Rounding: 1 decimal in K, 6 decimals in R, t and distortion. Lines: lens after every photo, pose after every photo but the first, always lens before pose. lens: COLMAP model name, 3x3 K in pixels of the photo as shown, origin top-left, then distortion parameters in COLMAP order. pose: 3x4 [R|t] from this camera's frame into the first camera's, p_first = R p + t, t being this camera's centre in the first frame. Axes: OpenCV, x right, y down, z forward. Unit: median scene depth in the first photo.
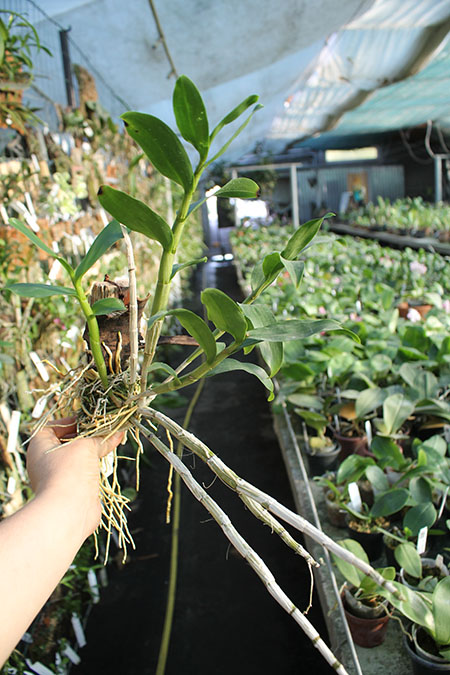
lens RADIAL K [[573.6, 0, 227.1], [0, 573.6, 337.1], [0, 0, 1]] dist [-0.153276, 0.104725]
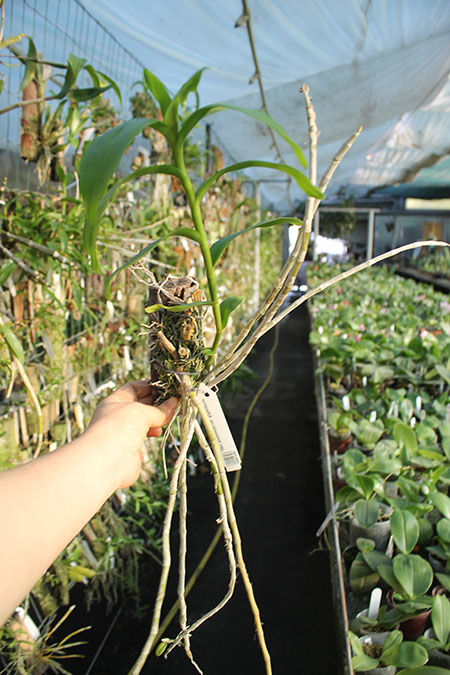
lens RADIAL K [[573.6, 0, 227.1], [0, 573.6, 337.1], [0, 0, 1]] dist [-0.153276, 0.104725]
pose [[0.985814, 0.115553, -0.121730, 0.005001], [-0.121577, 0.991639, -0.043258, 0.028202], [0.115714, 0.057444, 0.991620, -0.146911]]
